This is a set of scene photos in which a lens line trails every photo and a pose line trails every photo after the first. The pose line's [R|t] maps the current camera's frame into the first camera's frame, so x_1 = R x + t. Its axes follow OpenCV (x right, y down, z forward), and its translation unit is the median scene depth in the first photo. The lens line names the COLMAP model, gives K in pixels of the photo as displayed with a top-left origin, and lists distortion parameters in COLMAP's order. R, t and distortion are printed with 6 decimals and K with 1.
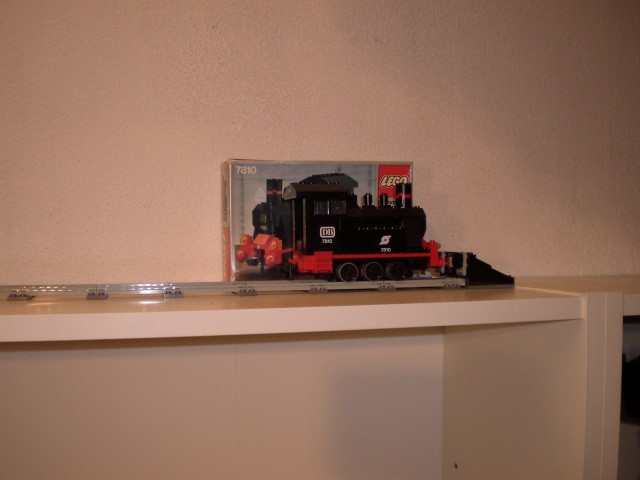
lens RADIAL K [[852.1, 0, 319.6], [0, 852.1, 234.6], [0, 0, 1]] dist [-0.110688, 0.000000]
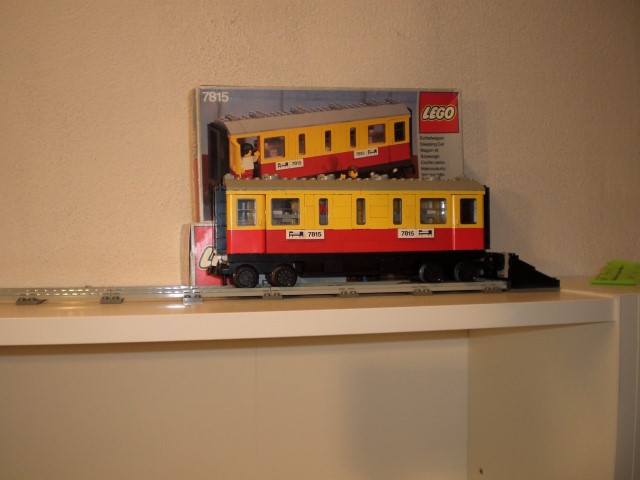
lens RADIAL K [[852.1, 0, 313.8], [0, 852.1, 241.7], [0, 0, 1]] dist [-0.110688, 0.000000]
pose [[0.999623, -0.000958, -0.027437, -0.004776], [0.001205, 0.999959, 0.008980, 0.000027], [0.027427, -0.009010, 0.999583, 0.024179]]
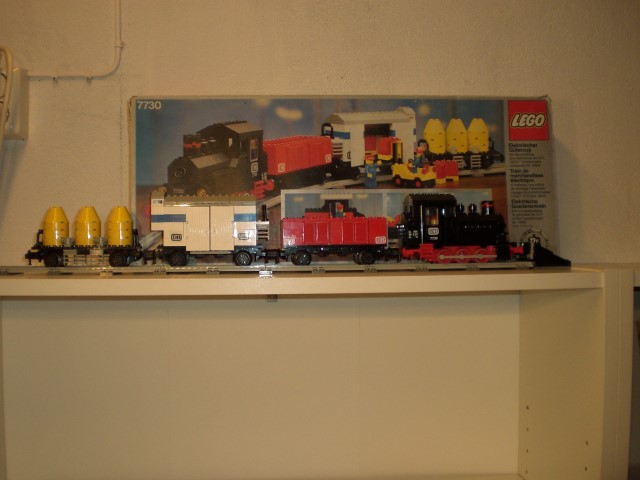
lens RADIAL K [[852.1, 0, 315.4], [0, 852.1, 240.7], [0, 0, 1]] dist [-0.110688, 0.000000]
pose [[0.987615, -0.004359, -0.156837, 0.044048], [0.005418, 0.999965, 0.006322, 0.007650], [0.156804, -0.007093, 0.987604, -0.347643]]
